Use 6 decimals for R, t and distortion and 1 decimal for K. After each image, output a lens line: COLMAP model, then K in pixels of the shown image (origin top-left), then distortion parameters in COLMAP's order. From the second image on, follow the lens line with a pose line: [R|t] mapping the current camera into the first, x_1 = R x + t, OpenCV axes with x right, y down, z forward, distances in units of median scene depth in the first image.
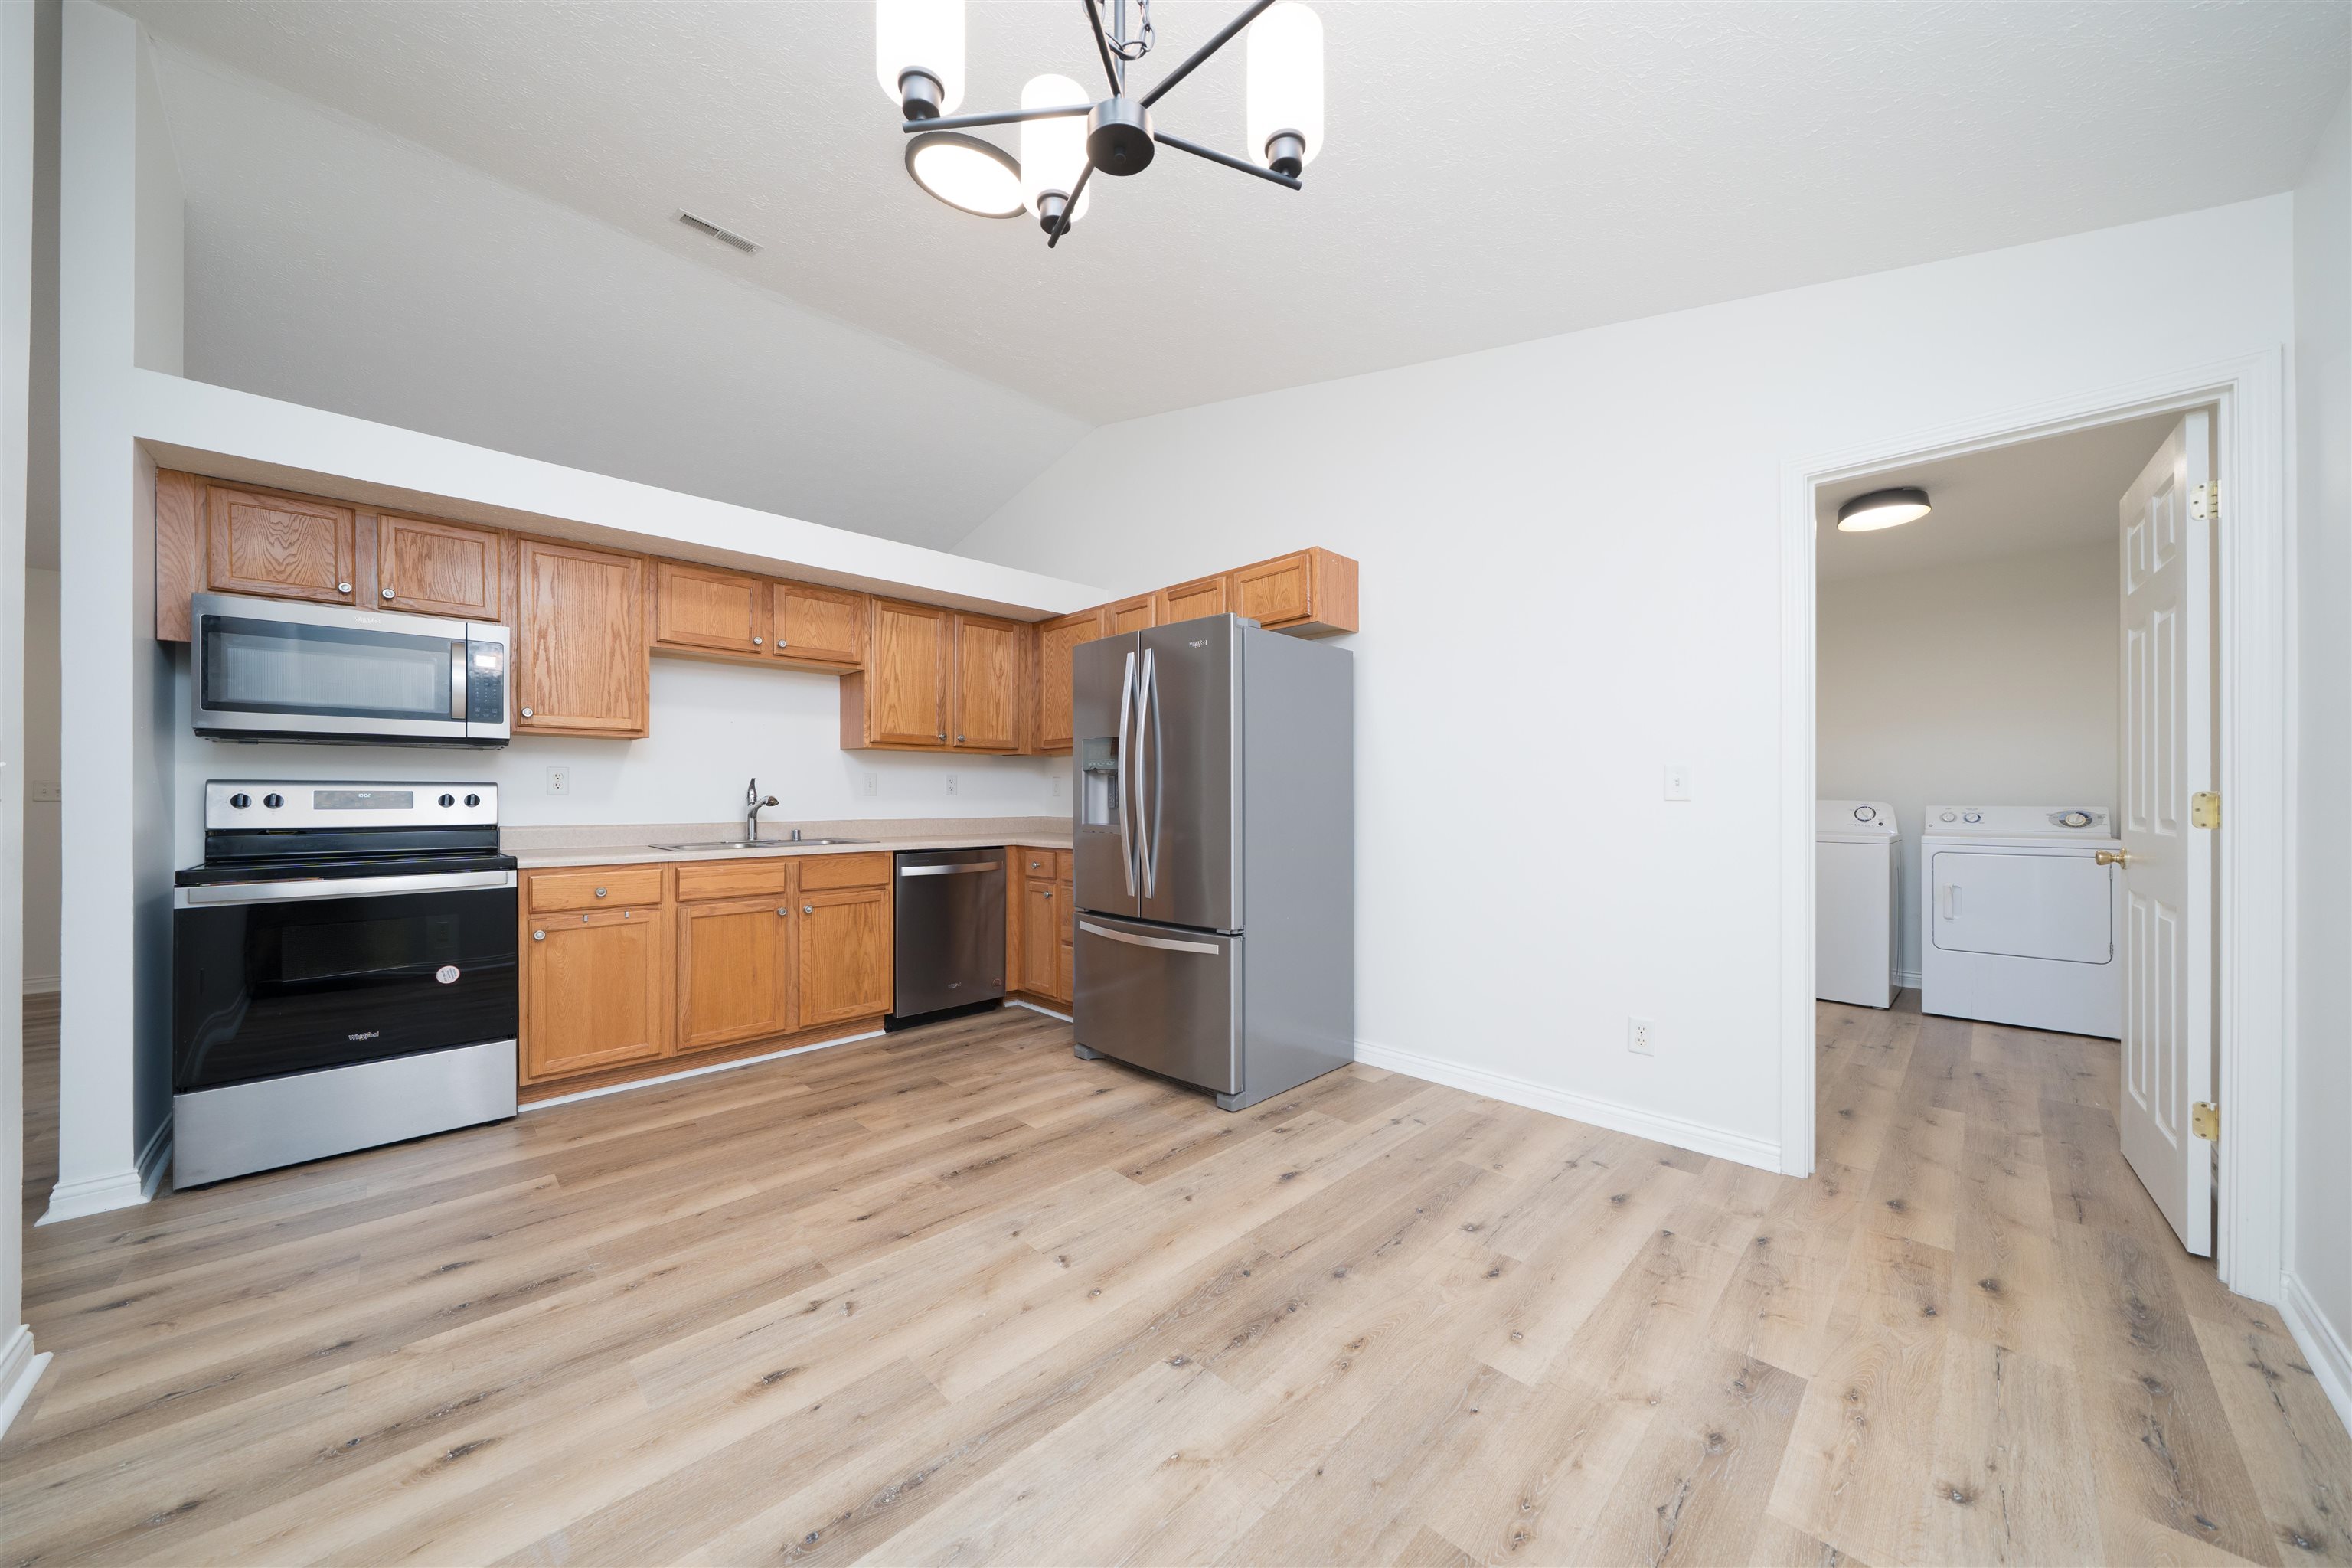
lens RADIAL K [[819.7, 0, 1173.3], [0, 819.7, 797.1], [0, 0, 1]] dist [0.000233, 0.000086]
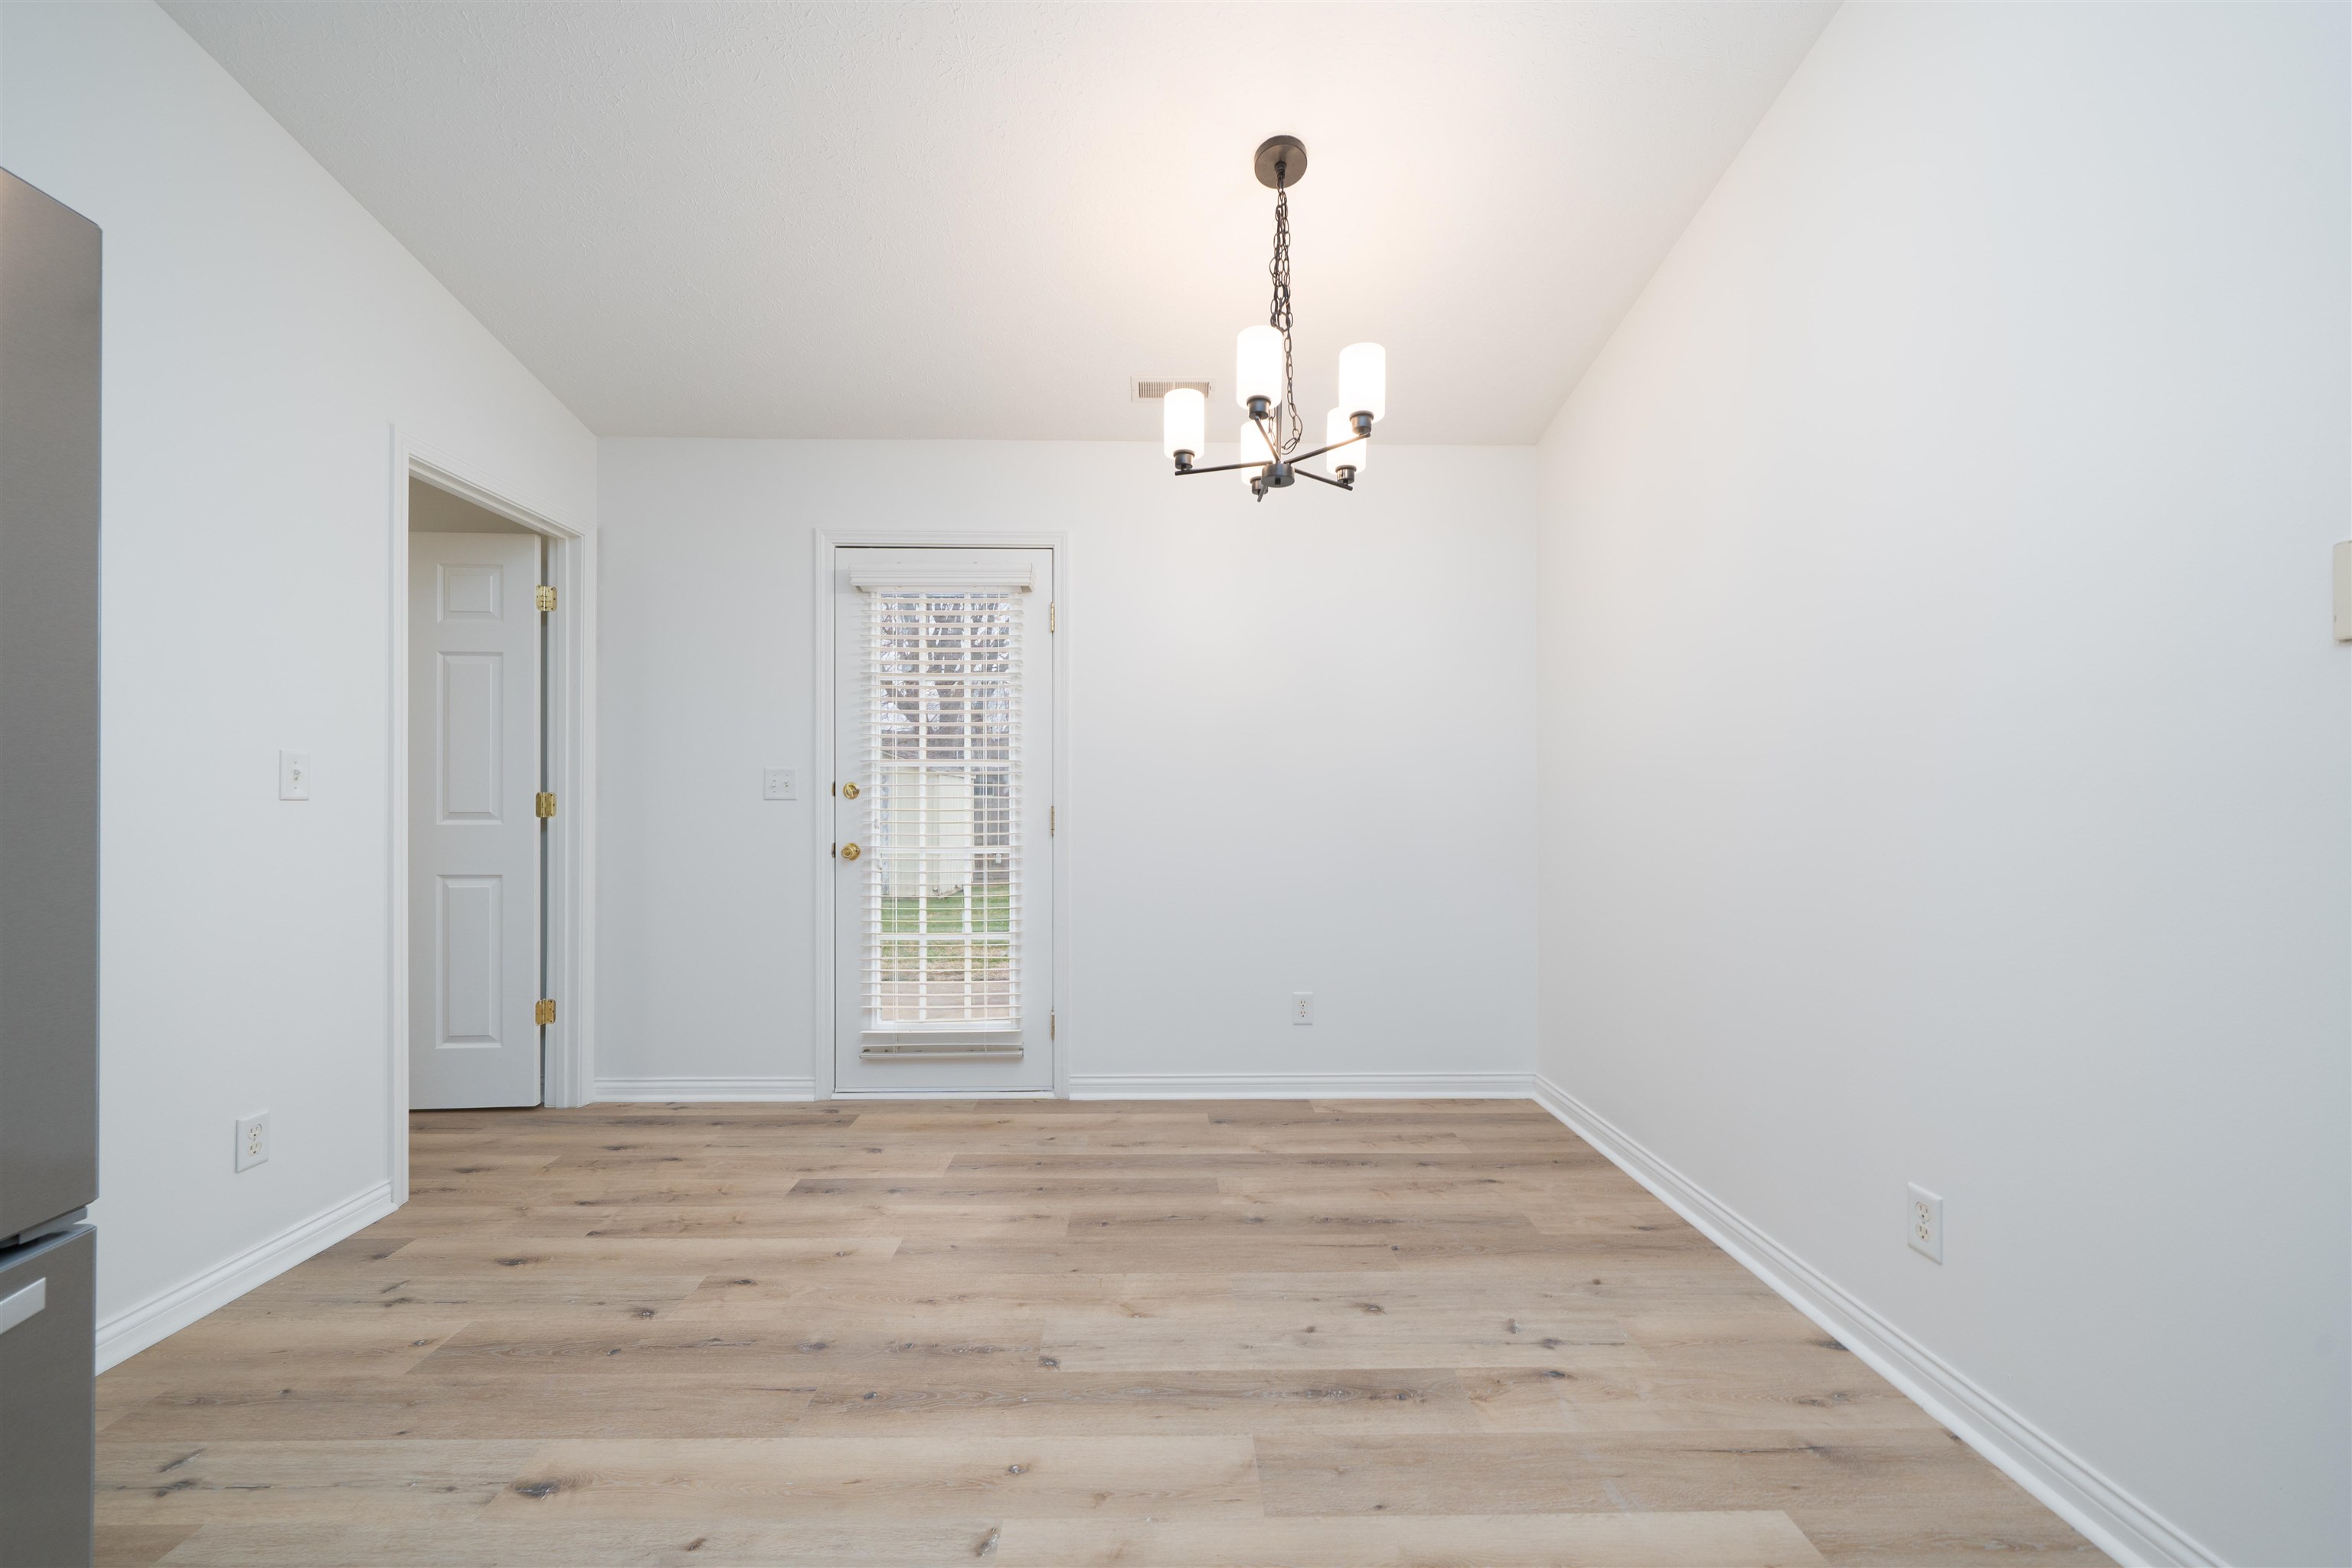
lens RADIAL K [[938.1, 0, 1167.7], [0, 938.1, 795.9], [0, 0, 1]] dist [0.000266, -0.000355]
pose [[-0.732728, 0.001851, 0.680519, -0.820790], [-0.002378, 0.999983, -0.005281, 0.005757], [-0.680517, -0.005488, -0.732711, 1.632548]]
